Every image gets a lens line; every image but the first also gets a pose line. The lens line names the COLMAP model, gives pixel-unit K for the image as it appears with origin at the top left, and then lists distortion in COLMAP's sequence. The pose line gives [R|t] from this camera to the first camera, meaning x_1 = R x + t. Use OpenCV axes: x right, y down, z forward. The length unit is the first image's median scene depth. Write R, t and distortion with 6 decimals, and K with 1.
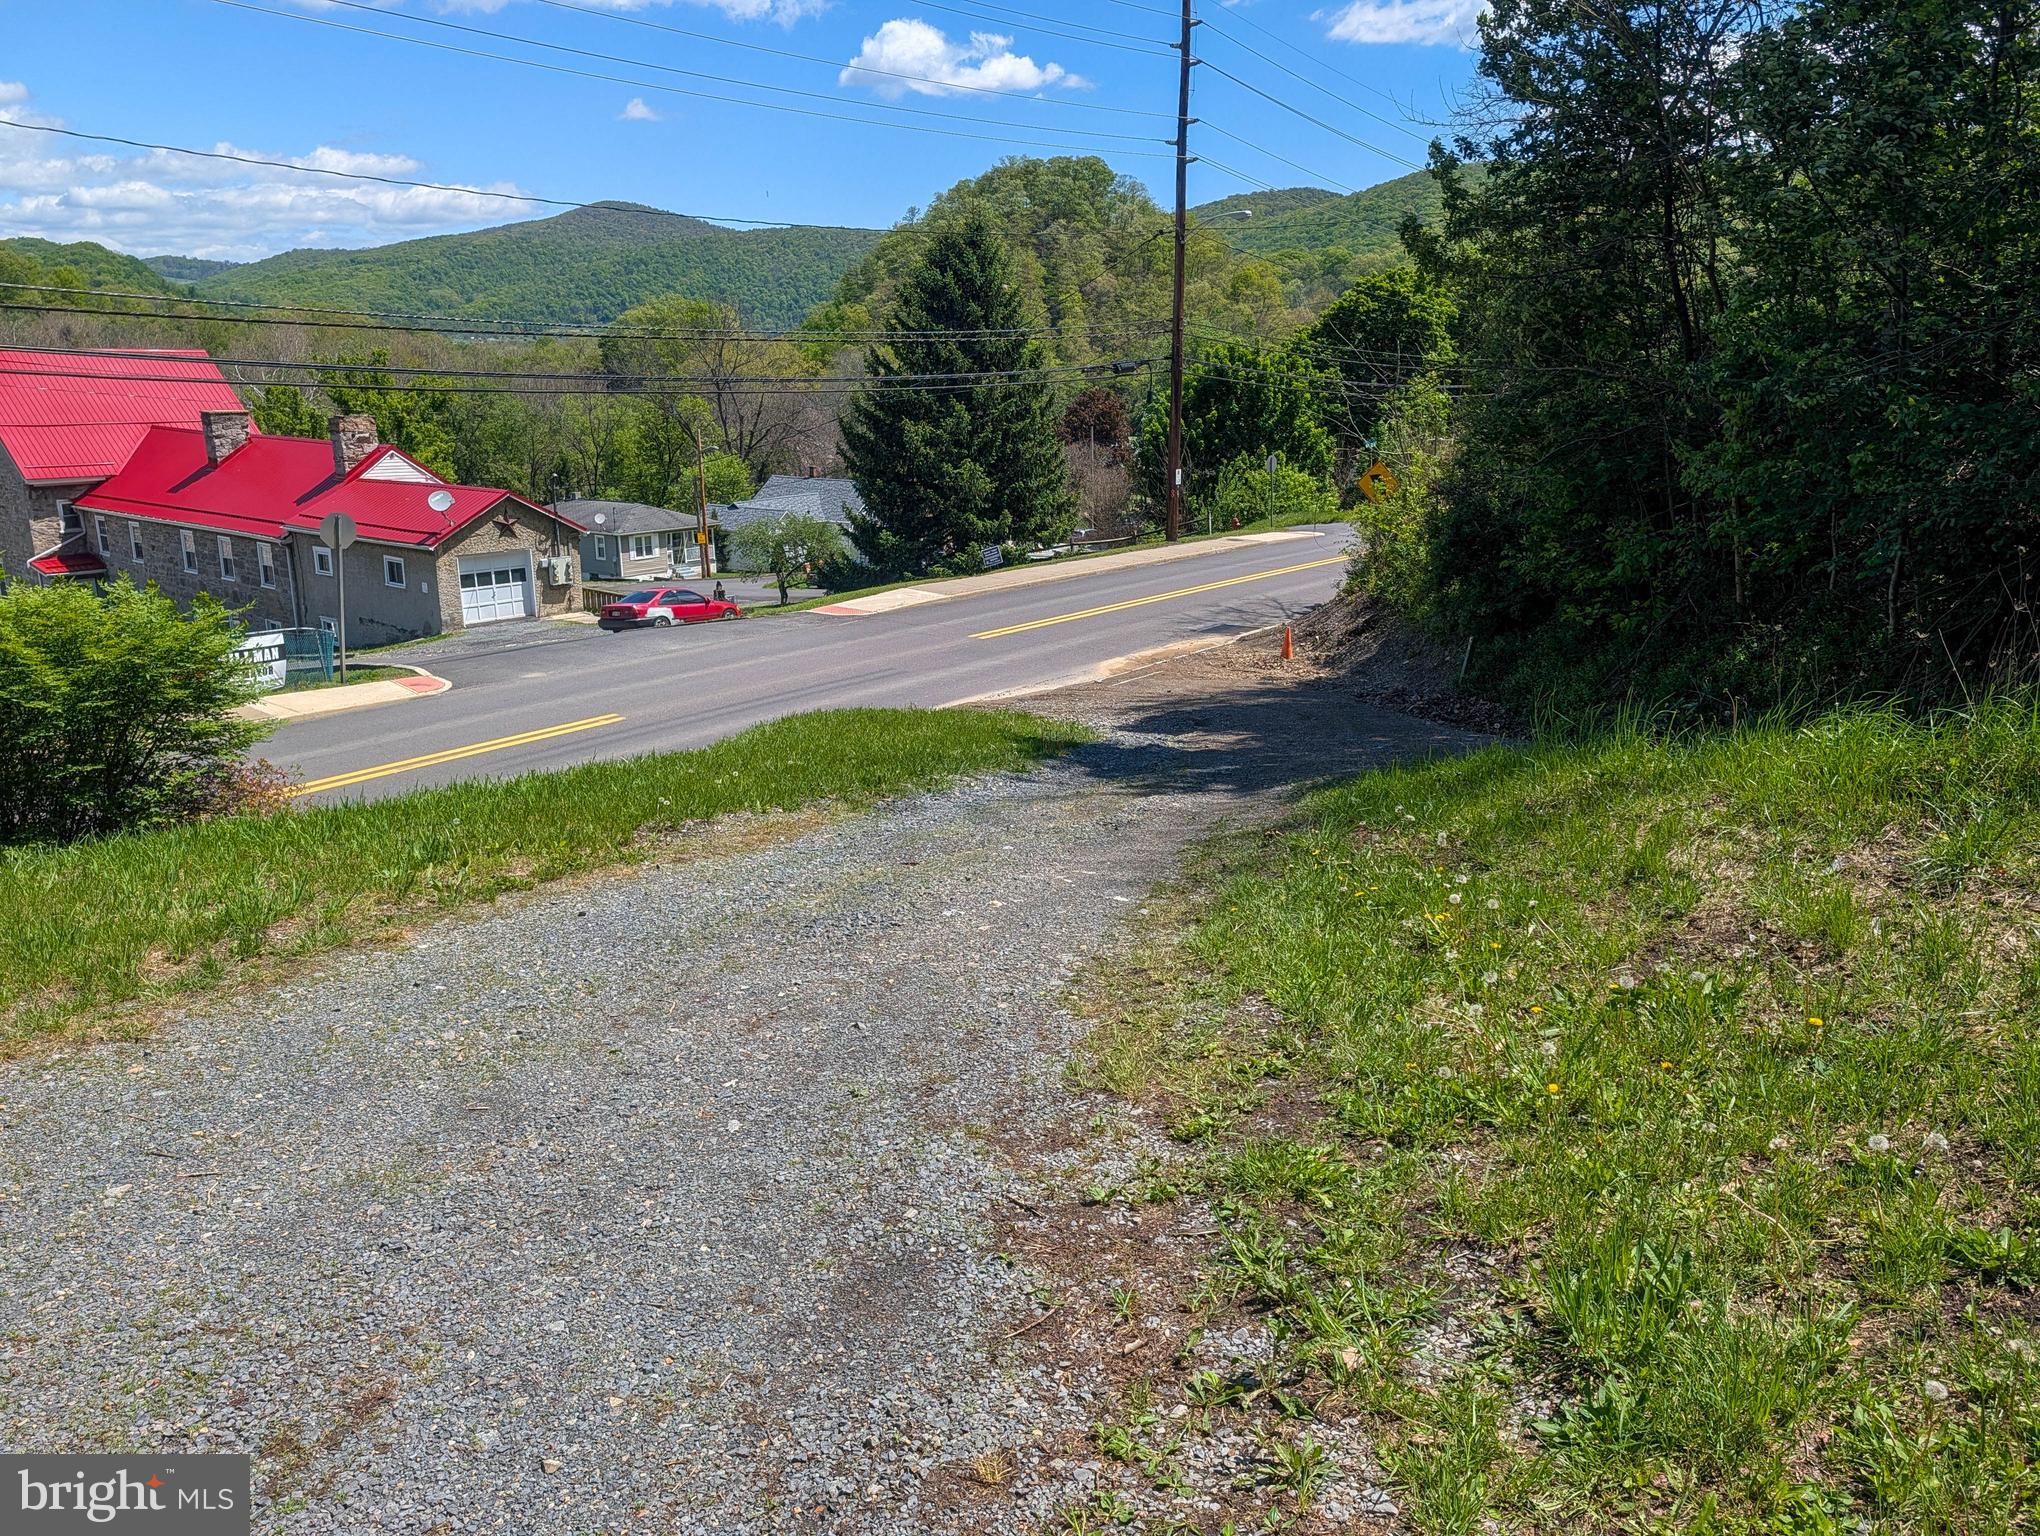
lens RADIAL K [[1449.7, 0, 1035.1], [0, 1449.7, 768.0], [0, 0, 1]] dist [0.007873, 0.000025]
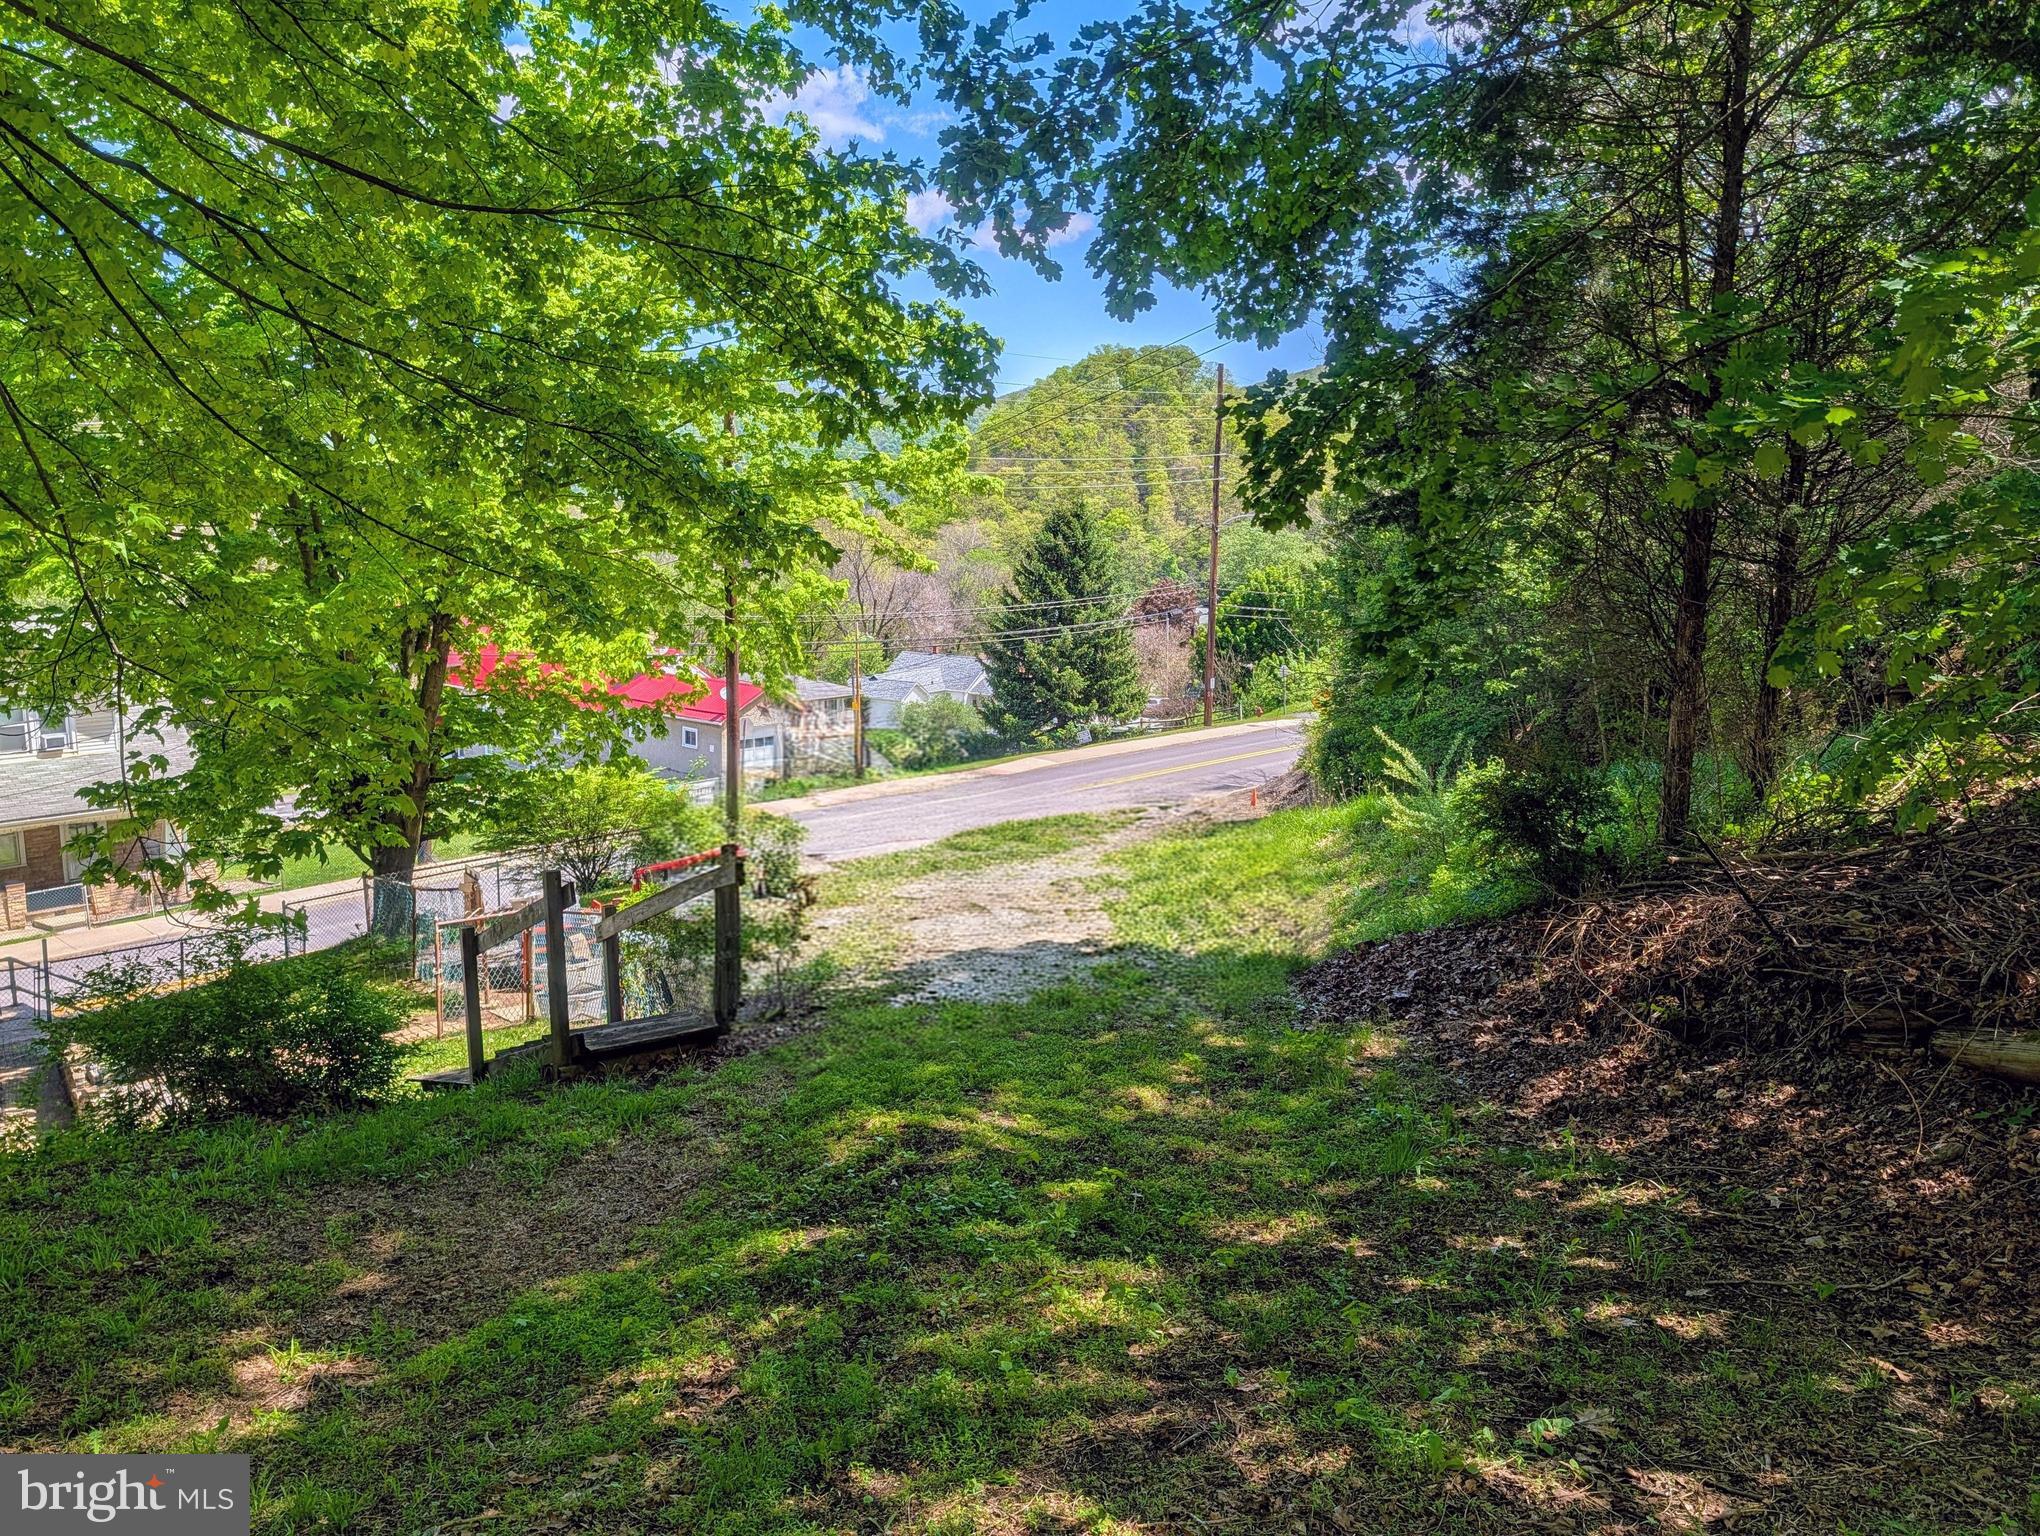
lens RADIAL K [[1449.7, 0, 1035.1], [0, 1449.7, 768.0], [0, 0, 1]] dist [0.007873, 0.000025]
pose [[0.998073, 0.022266, -0.057911, 0.005362], [-0.028091, 0.994408, -0.101805, 0.031733], [0.055321, 0.103235, 0.993117, -0.374258]]
